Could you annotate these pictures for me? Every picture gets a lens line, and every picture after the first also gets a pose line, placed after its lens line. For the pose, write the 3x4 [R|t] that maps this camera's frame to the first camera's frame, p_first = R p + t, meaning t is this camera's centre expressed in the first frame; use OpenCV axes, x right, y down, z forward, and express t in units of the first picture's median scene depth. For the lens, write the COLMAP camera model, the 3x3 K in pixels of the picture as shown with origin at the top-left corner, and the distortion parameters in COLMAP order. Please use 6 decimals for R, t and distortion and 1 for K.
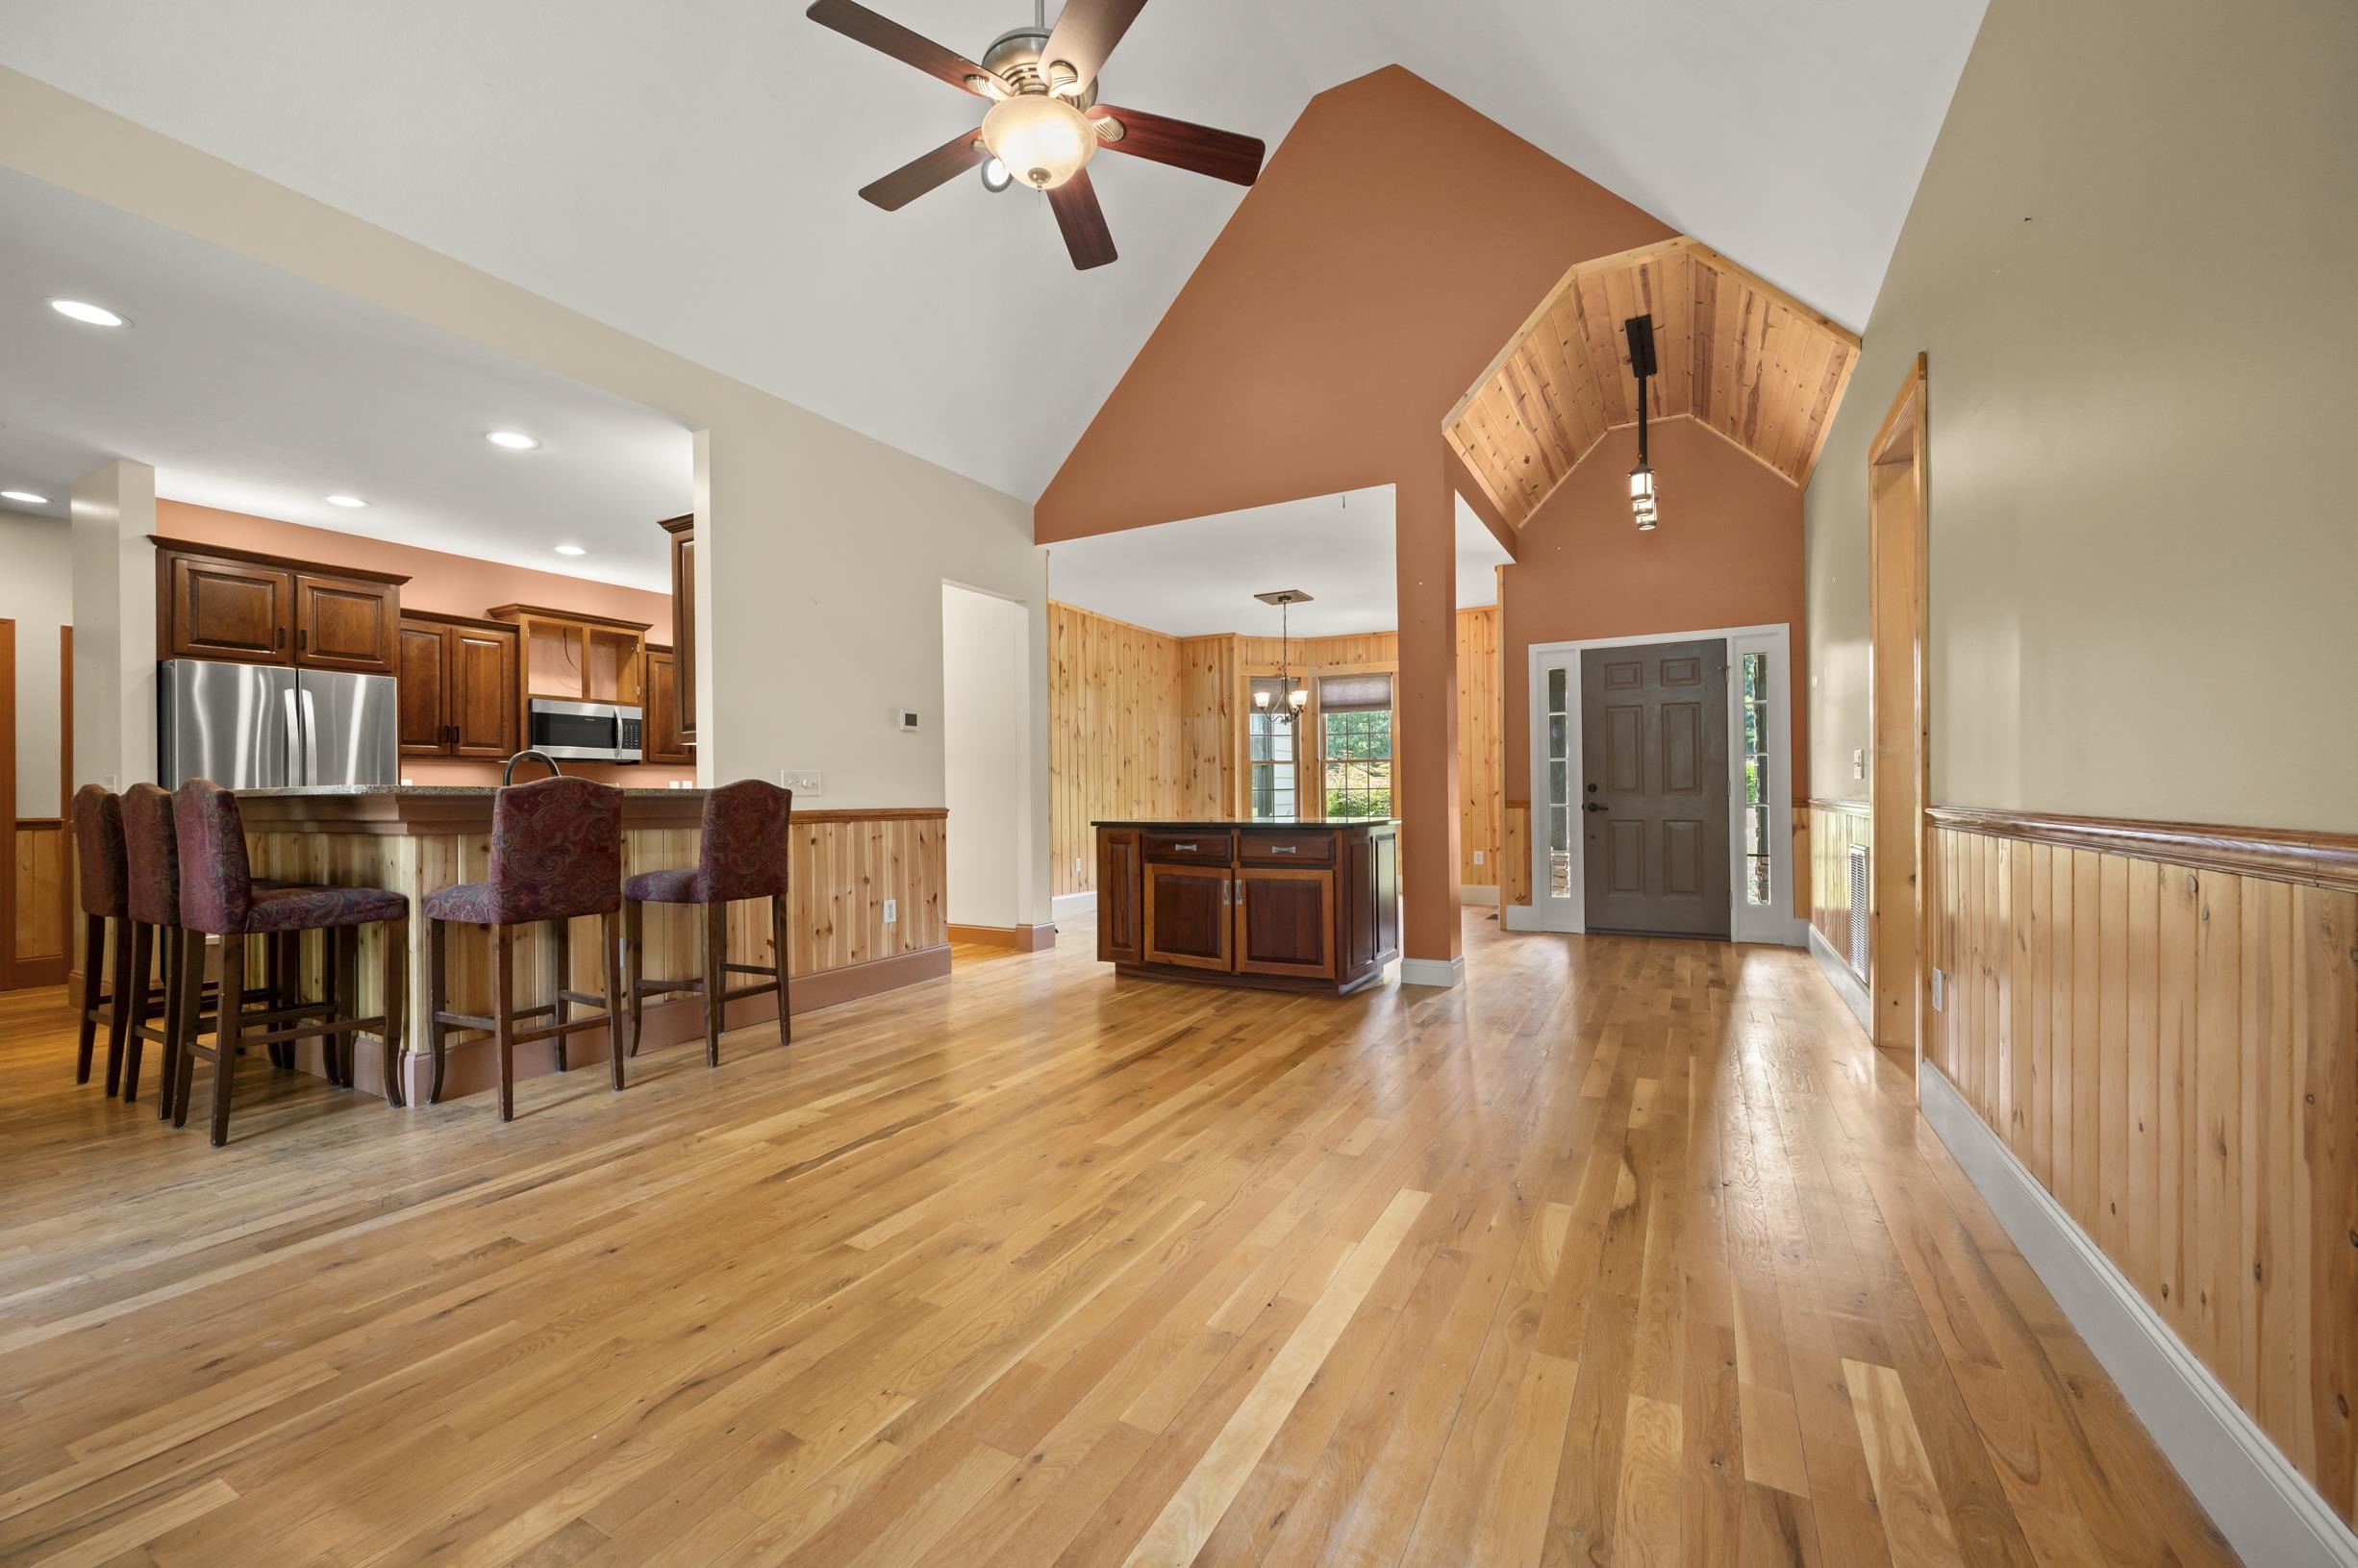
lens RADIAL K [[932.0, 0, 1178.3], [0, 932.0, 793.4], [0, 0, 1]] dist [-0.001215, -0.000054]
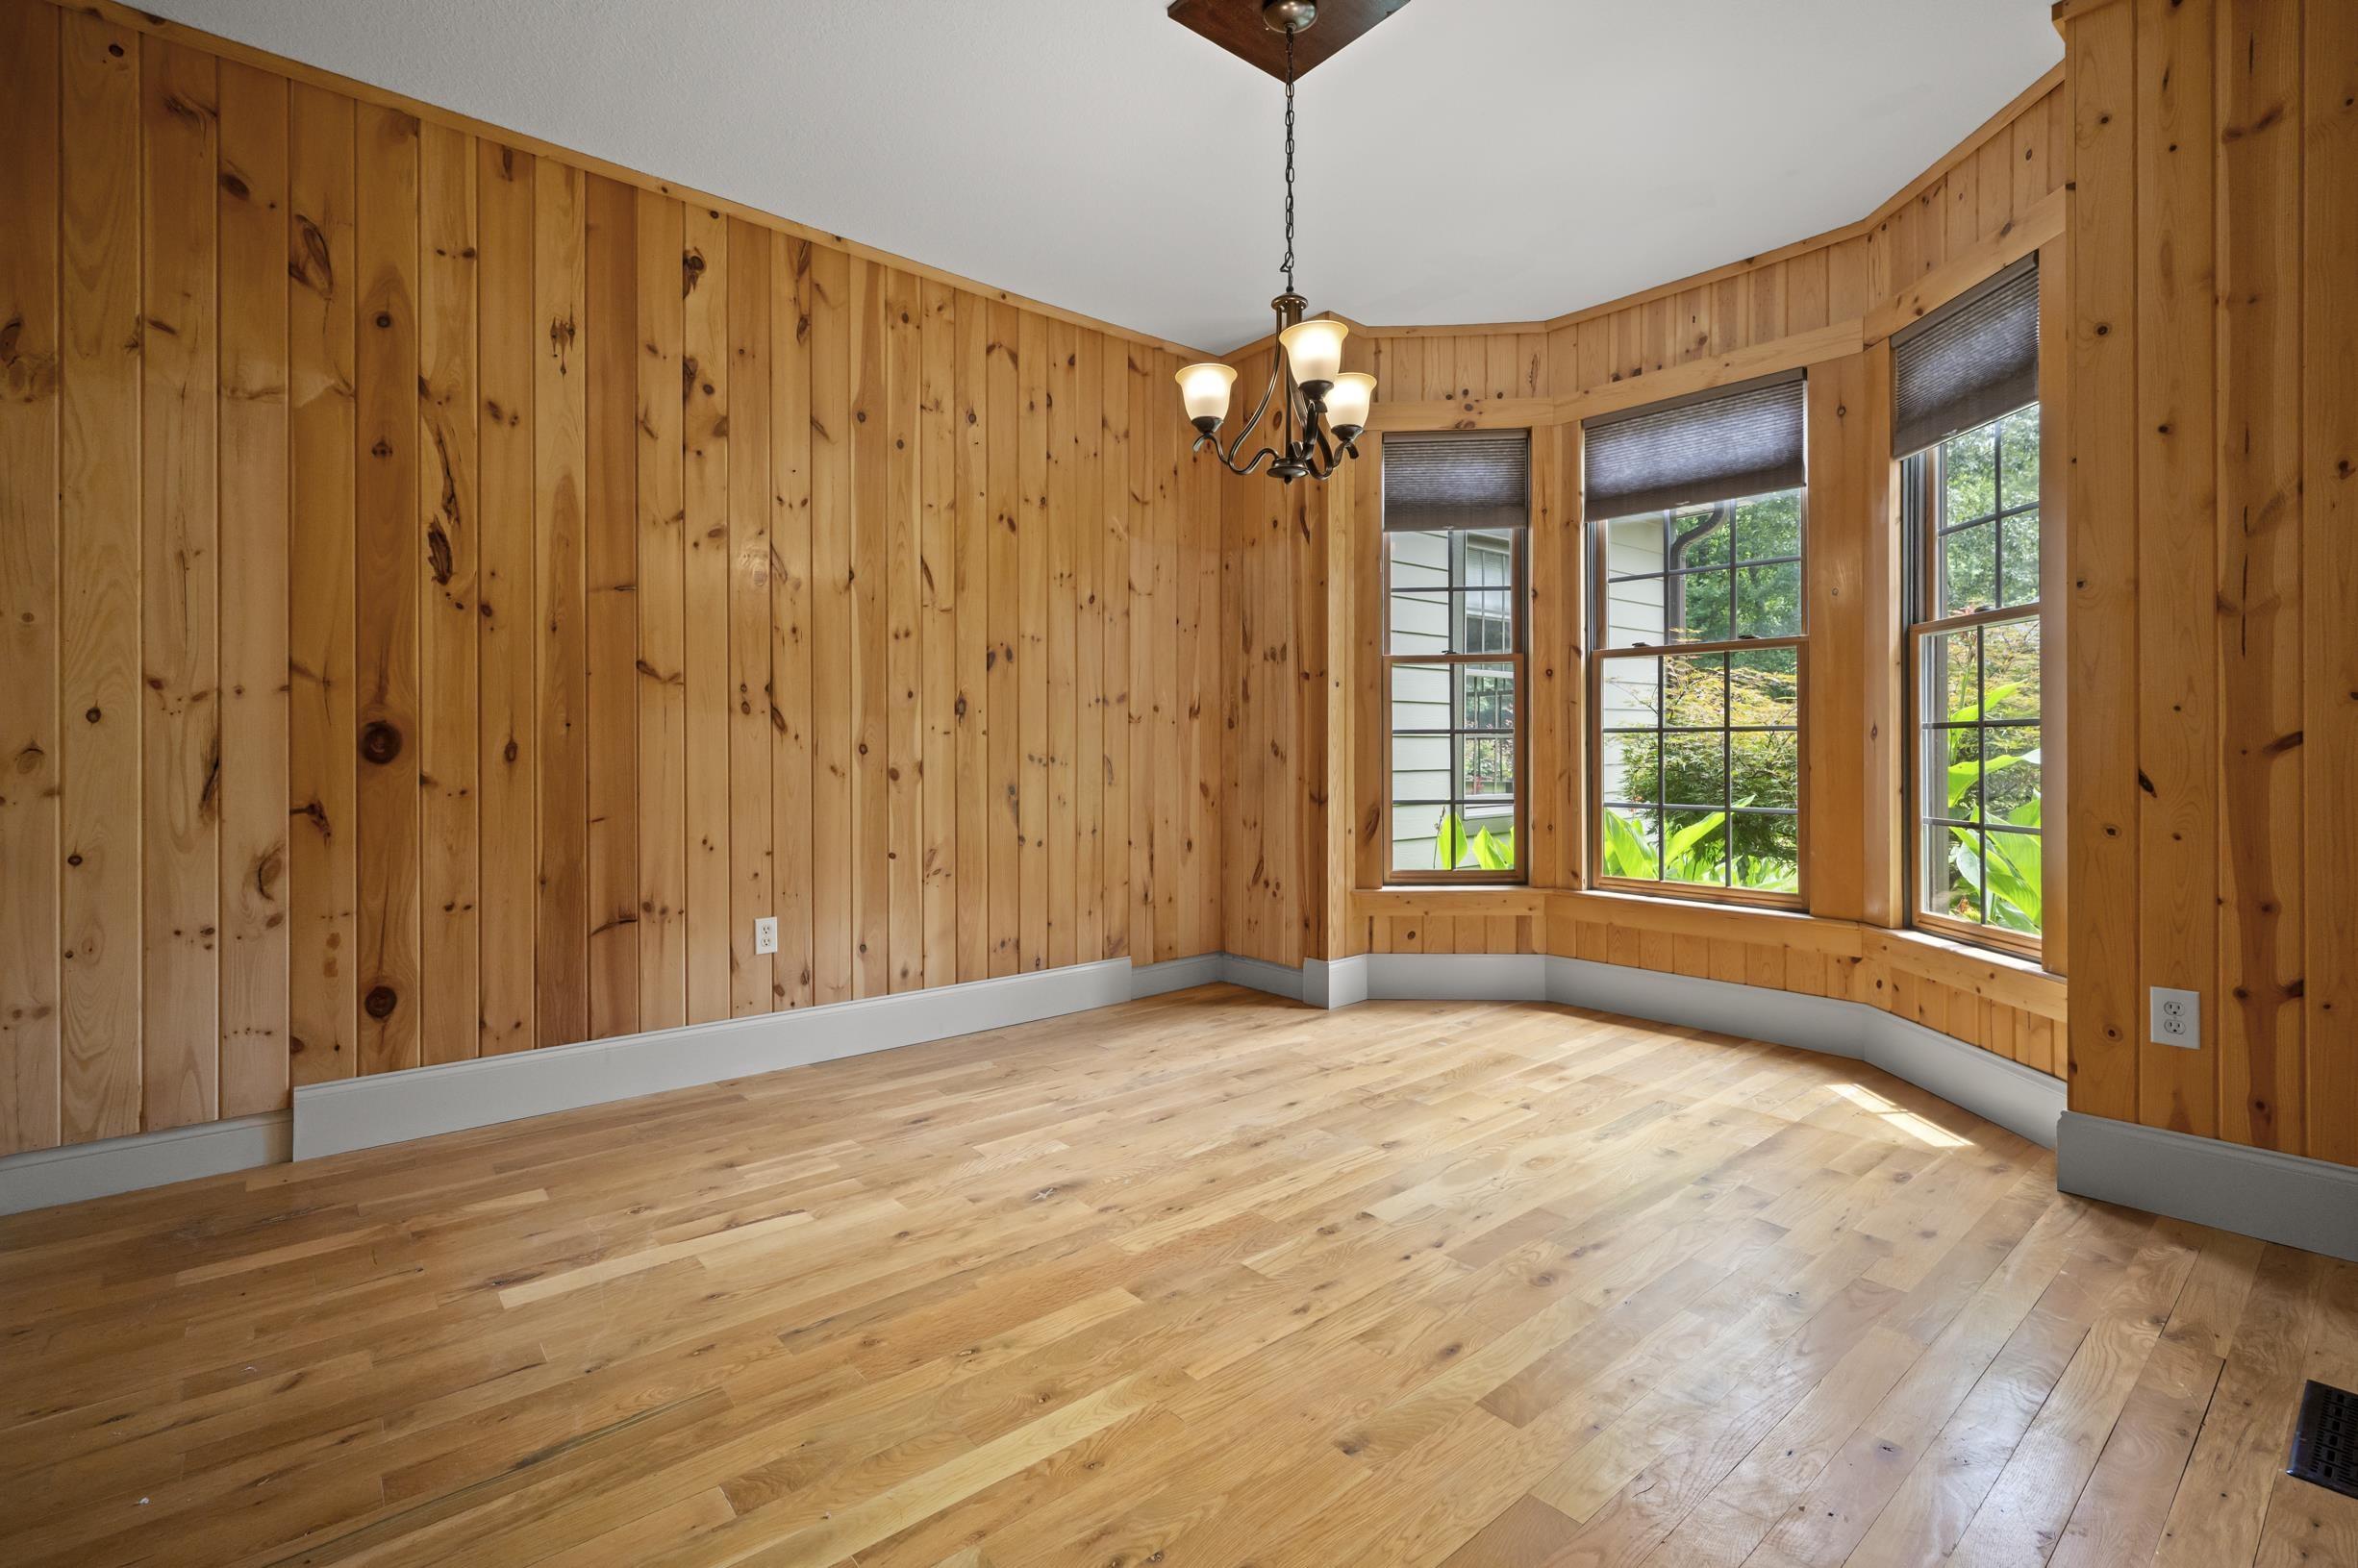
lens RADIAL K [[1048.9, 0, 1197.0], [0, 1048.9, 748.2], [0, 0, 1]] dist [-0.000860, -0.000183]
pose [[0.935405, 0.007786, -0.353492, 0.301168], [-0.005159, 0.999952, 0.008375, 0.000598], [0.353540, -0.006010, 0.935400, 1.087848]]
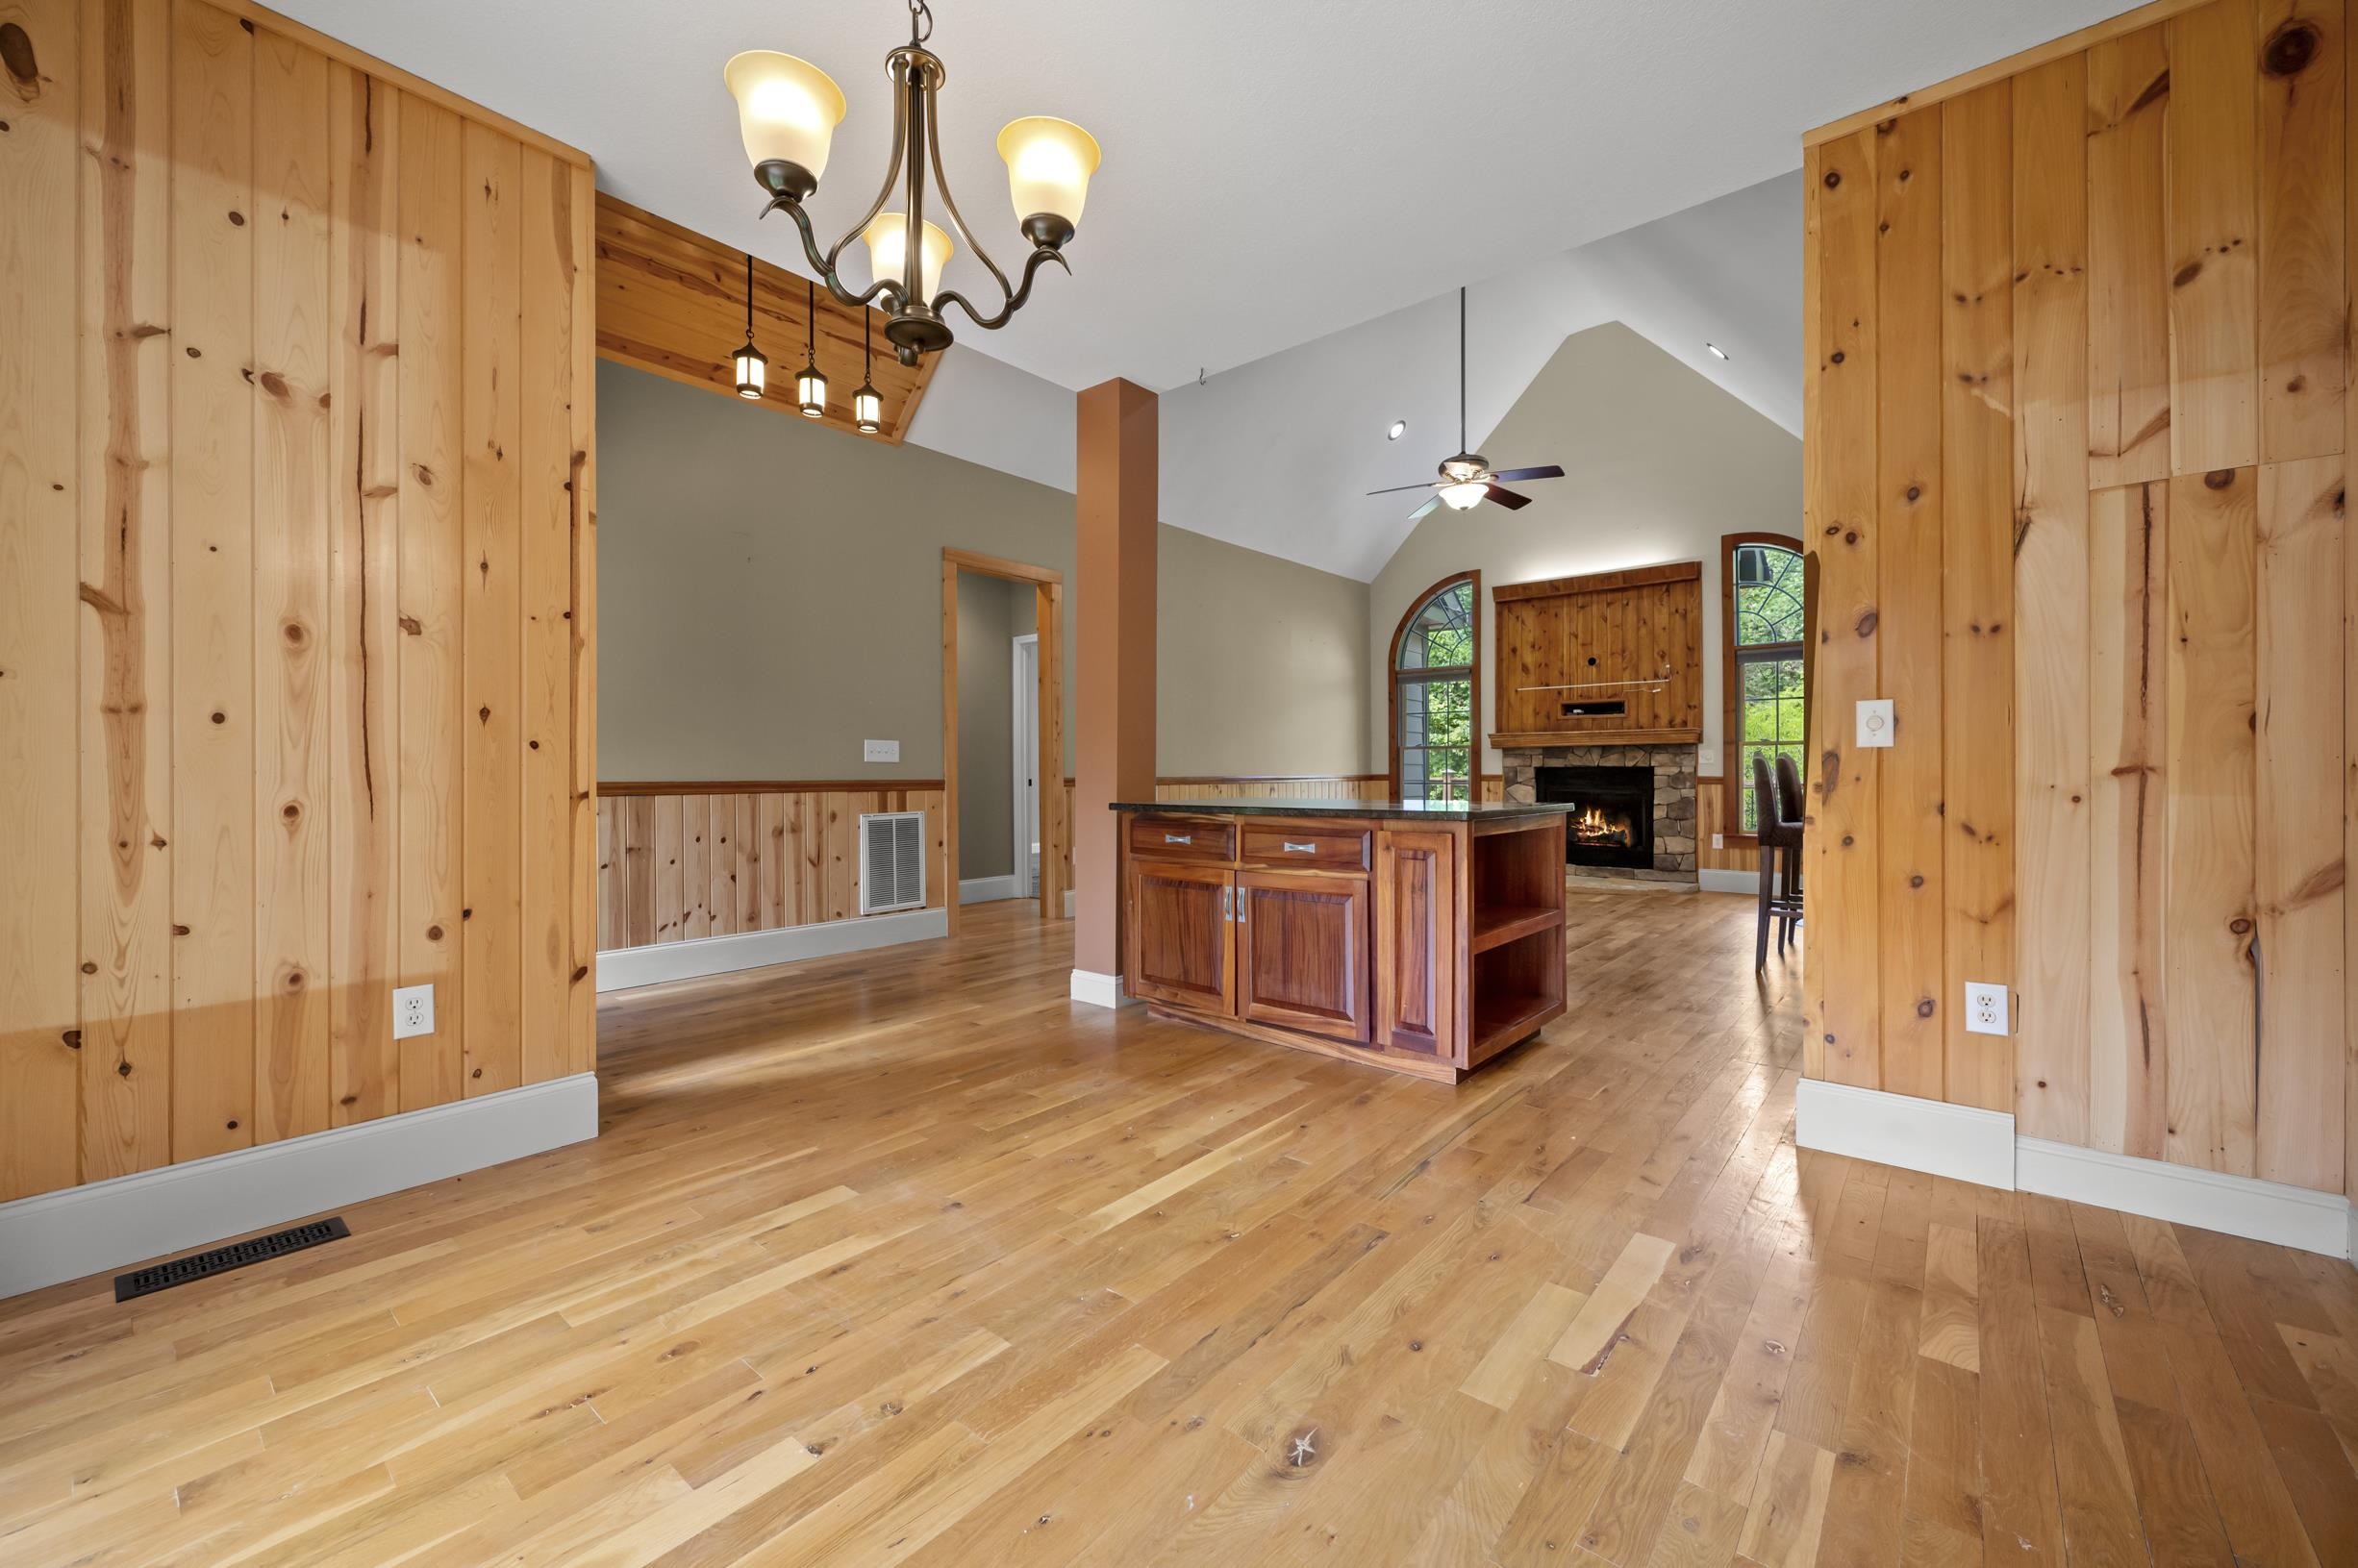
lens RADIAL K [[932.0, 0, 1179.9], [0, 932.0, 771.7], [0, 0, 1]] dist [-0.001215, -0.000054]
pose [[-0.980428, 0.013403, 0.196423, 0.052187], [0.012893, 0.999909, -0.003877, 0.005831], [-0.196457, -0.001269, -0.980512, 1.776819]]
